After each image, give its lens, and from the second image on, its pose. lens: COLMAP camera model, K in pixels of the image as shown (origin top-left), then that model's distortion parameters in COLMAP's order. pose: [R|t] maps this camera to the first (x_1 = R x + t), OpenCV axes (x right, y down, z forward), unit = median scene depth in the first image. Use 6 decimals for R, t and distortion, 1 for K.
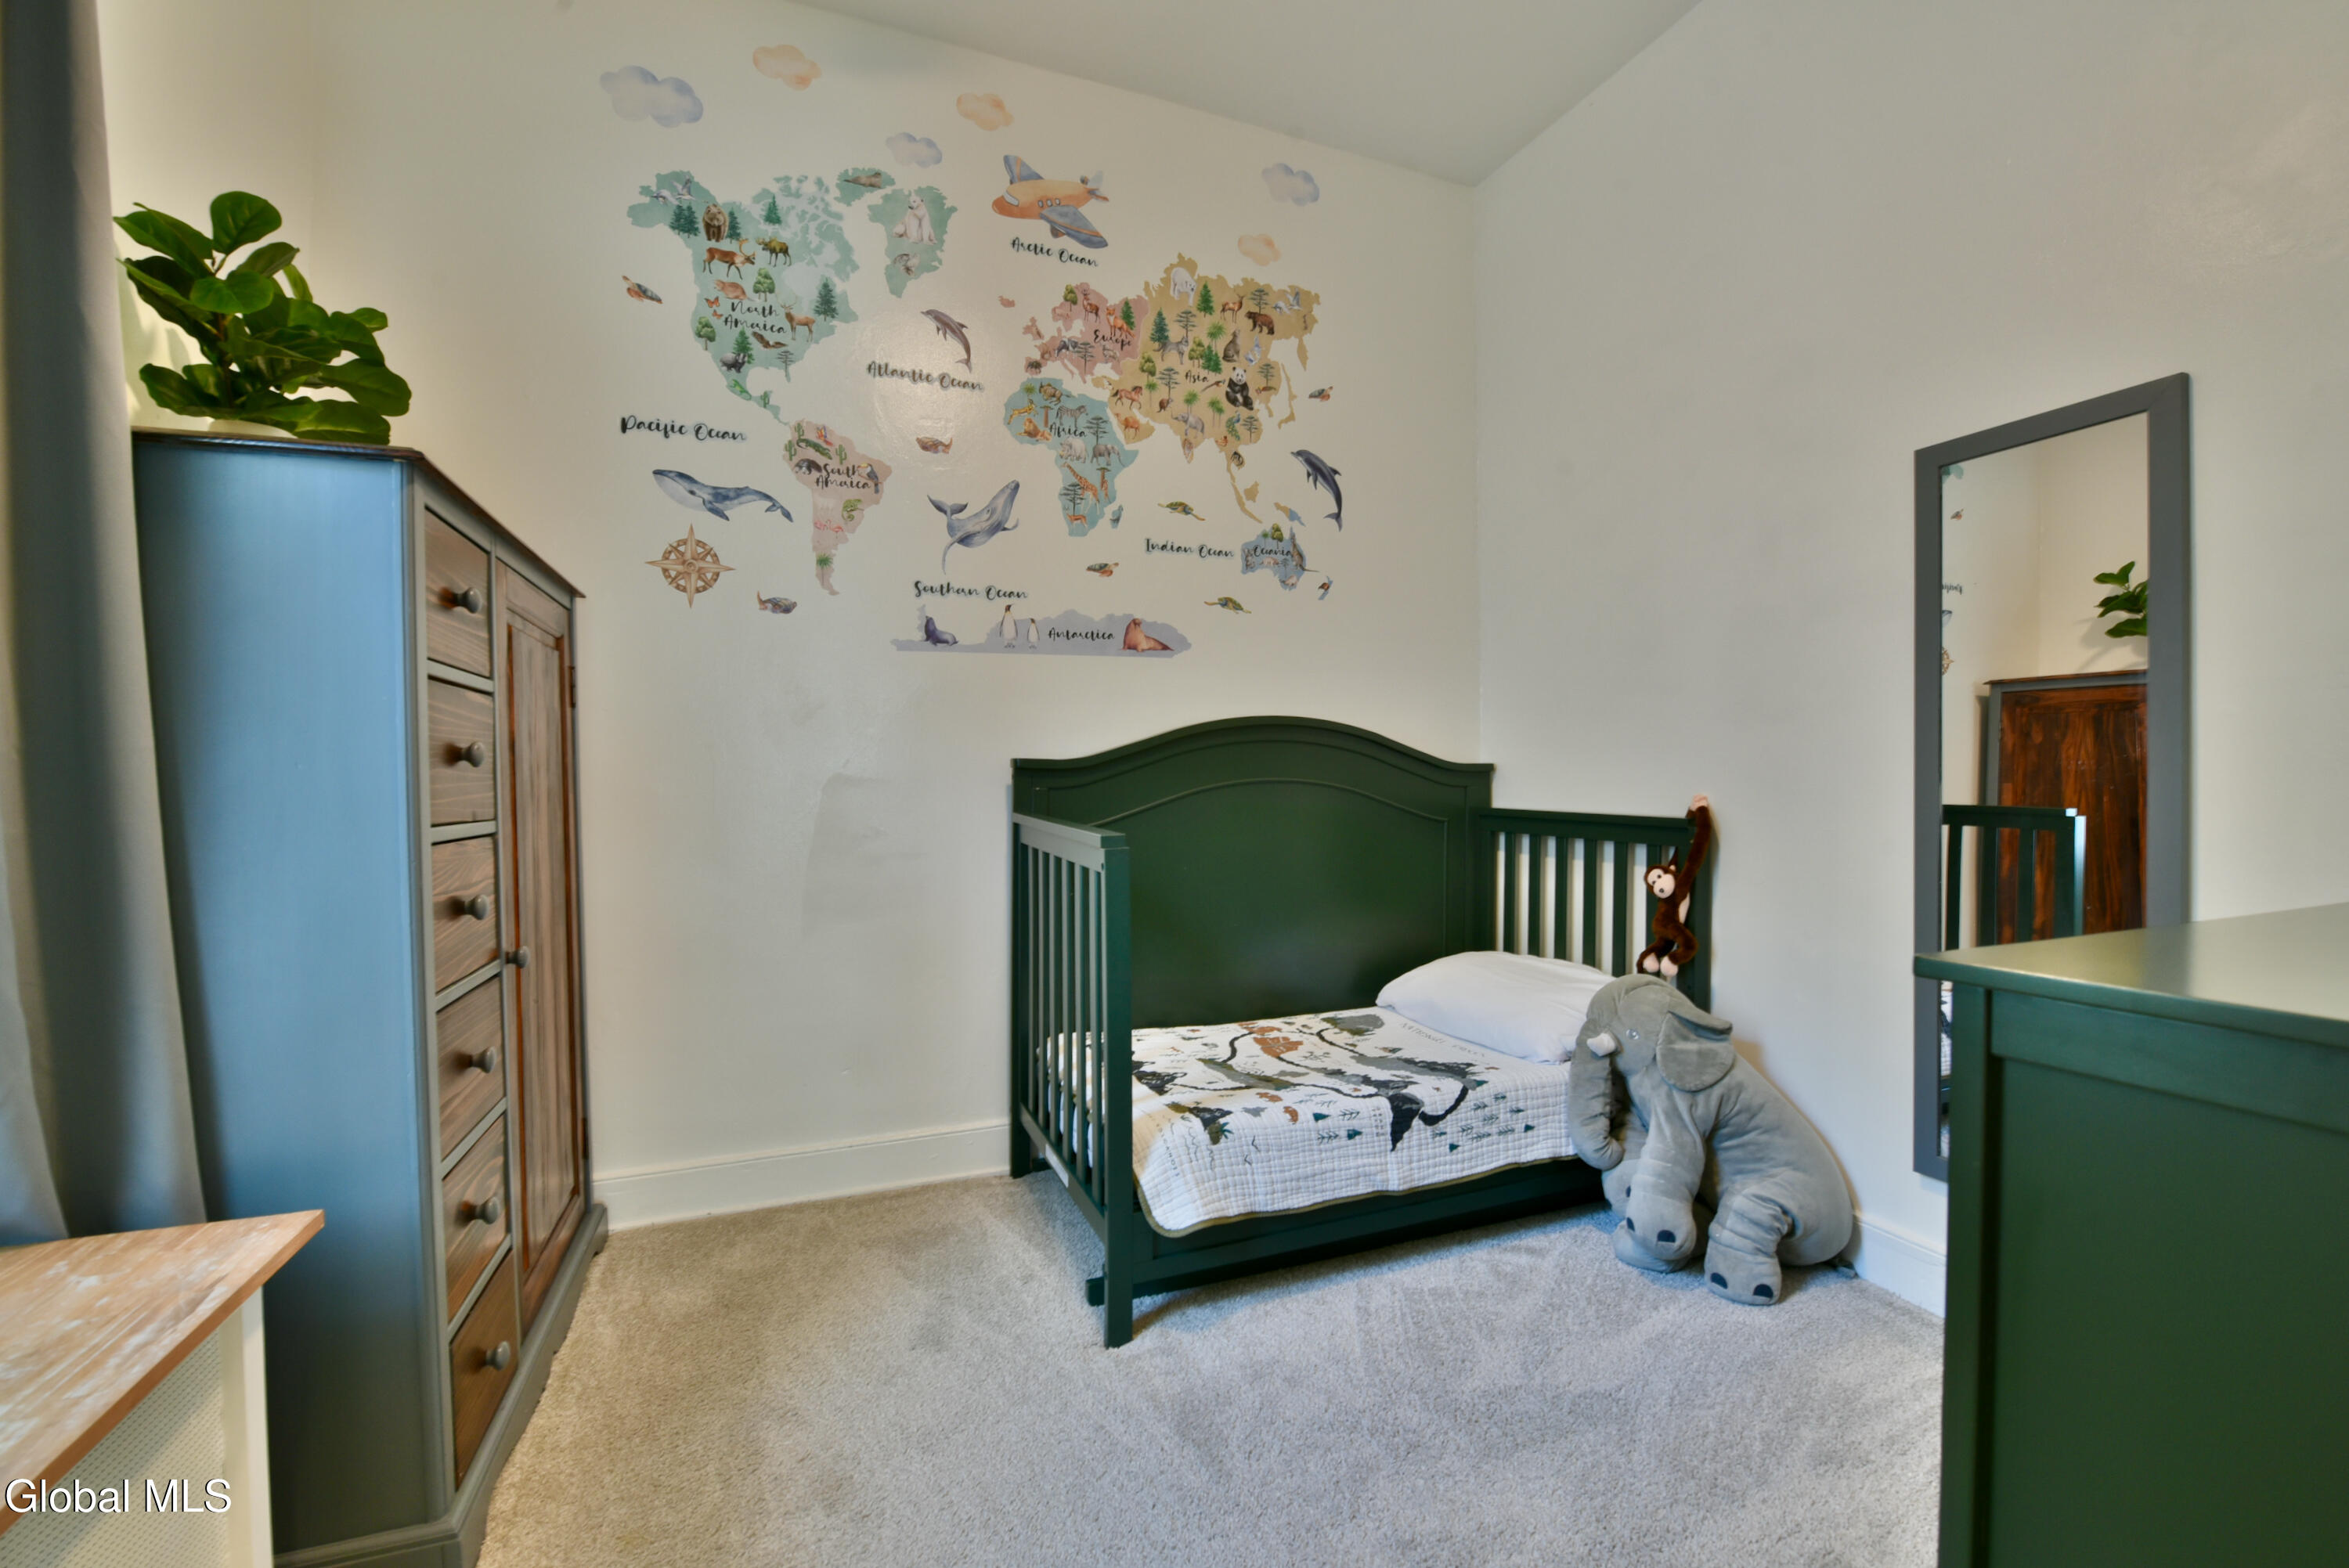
lens RADIAL K [[953.4, 0, 1191.0], [0, 953.4, 789.6], [0, 0, 1]] dist [-0.014779, -0.001944]
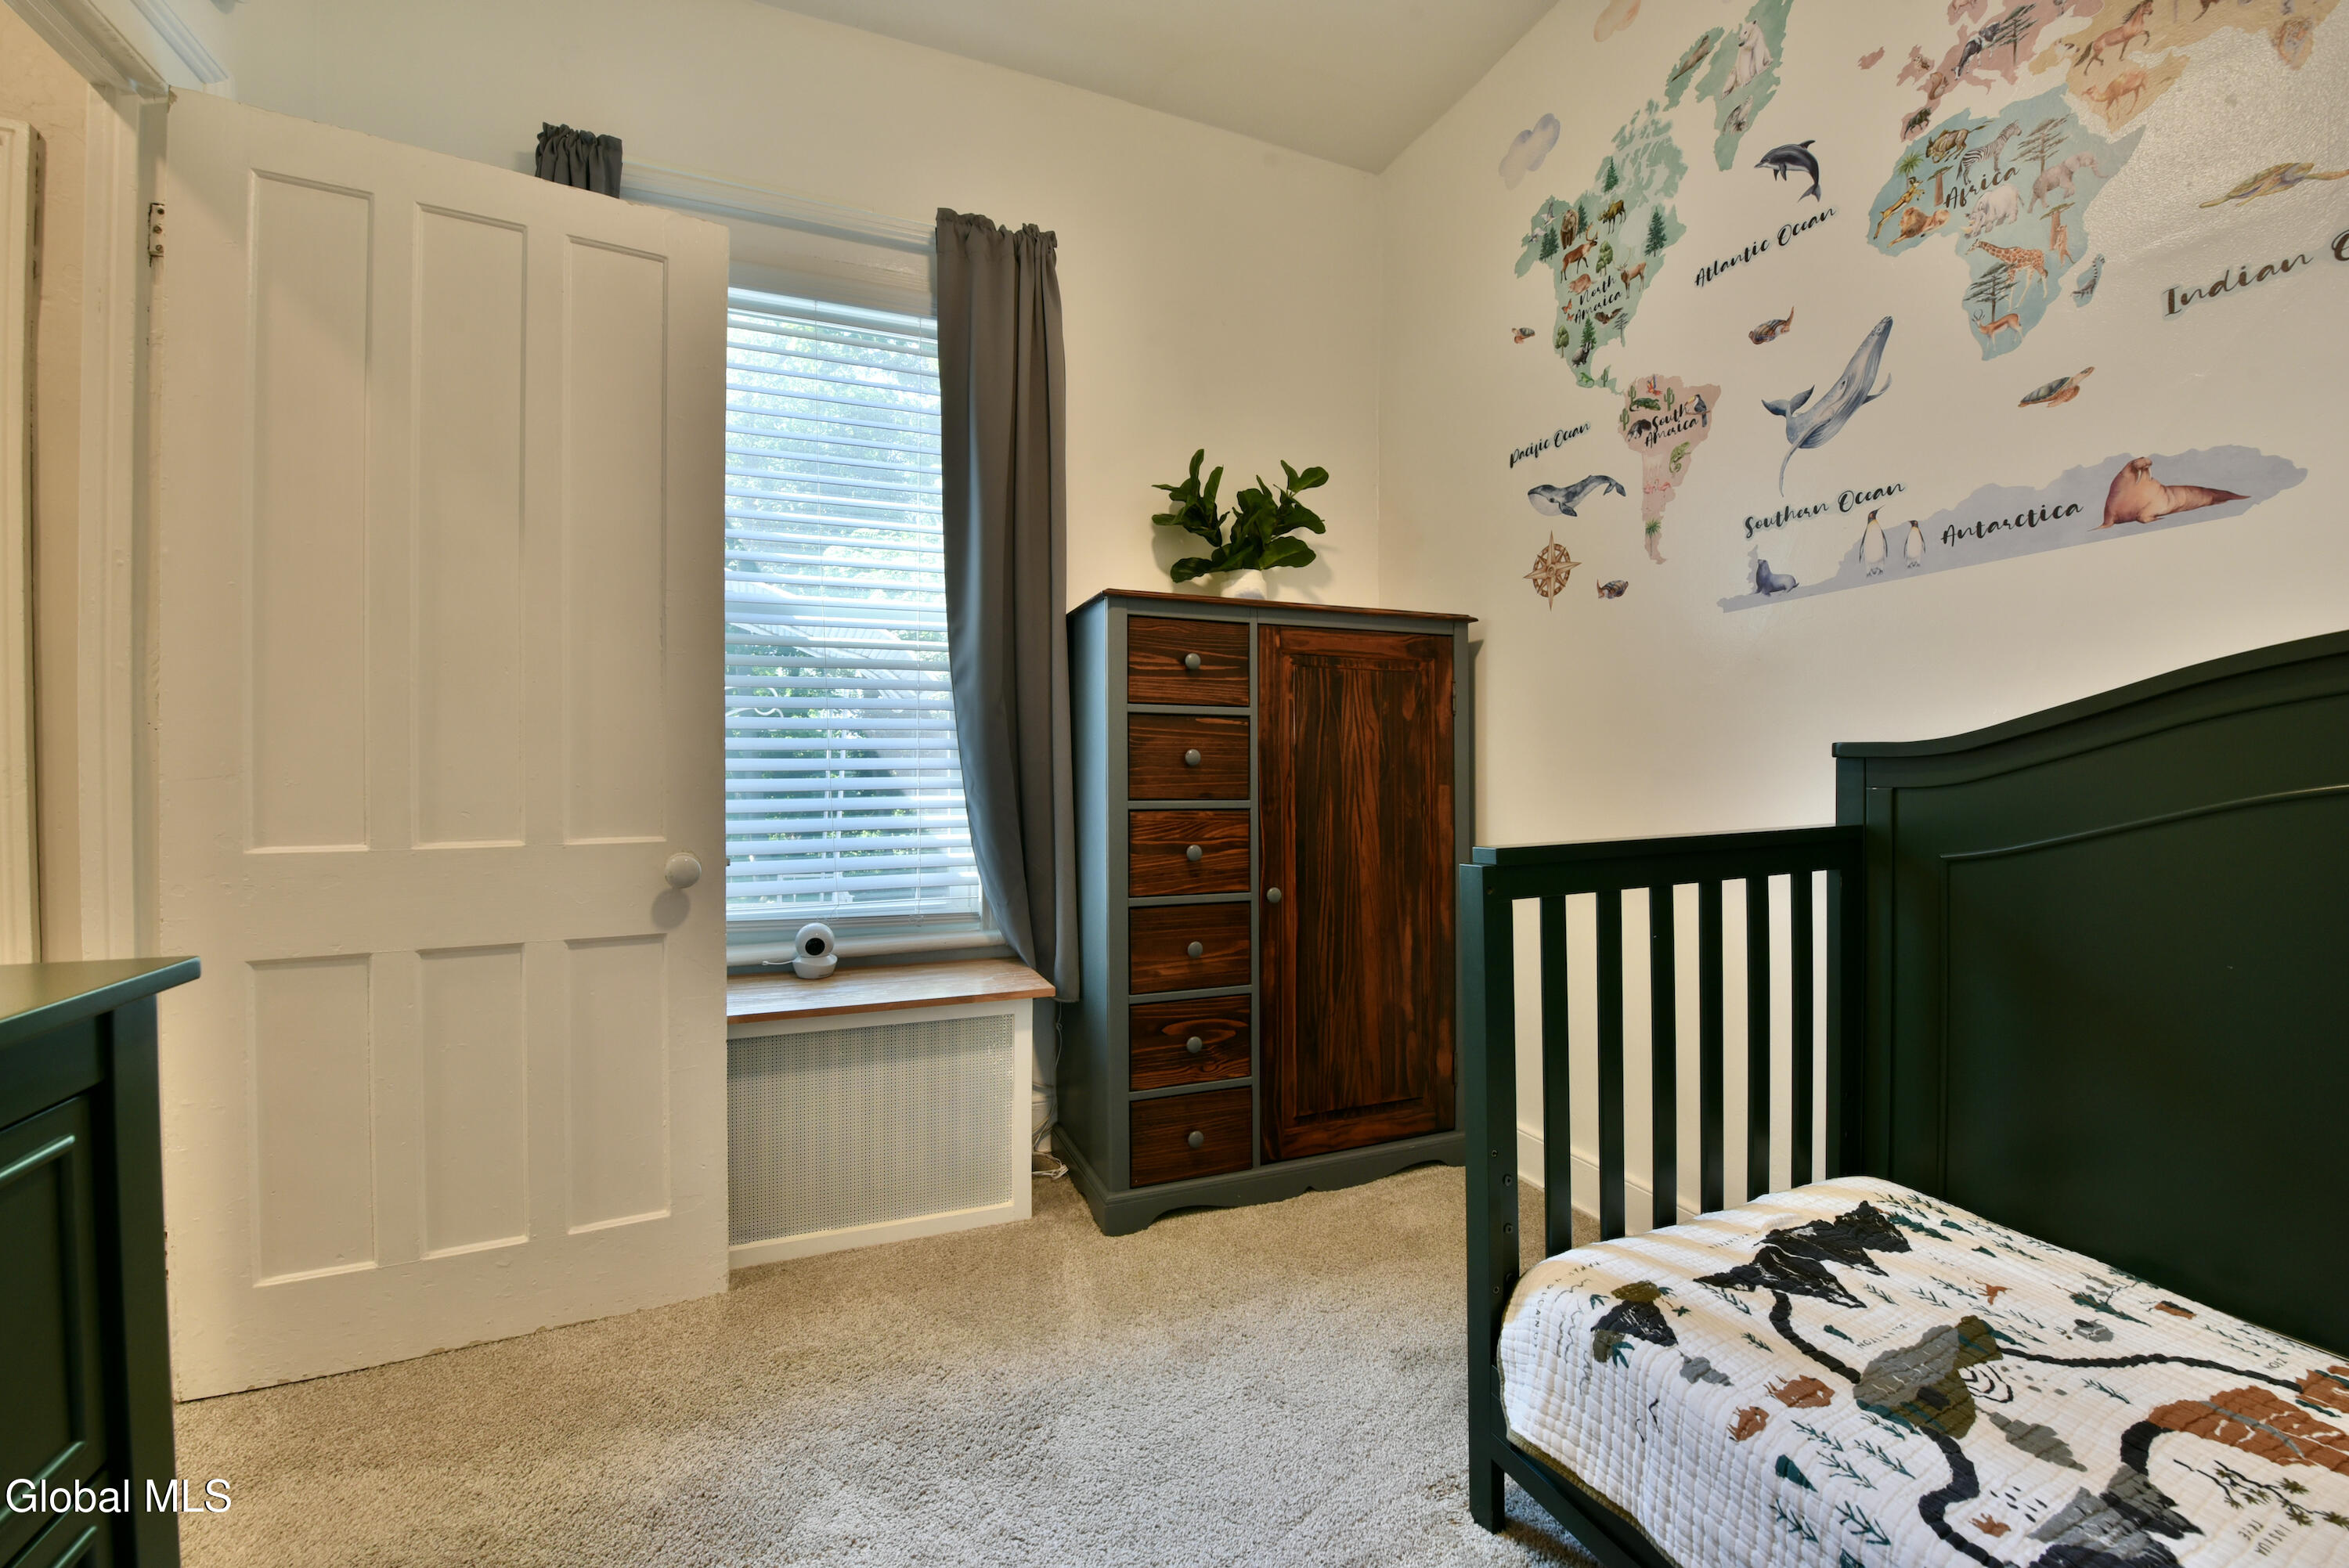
lens RADIAL K [[953.4, 0, 1193.4], [0, 953.4, 776.3], [0, 0, 1]] dist [-0.014779, -0.001944]
pose [[0.019116, 0.006742, -0.999795, 0.491887], [-0.005597, 0.999962, 0.006636, -0.011547], [0.999802, 0.005469, 0.019153, 0.552064]]
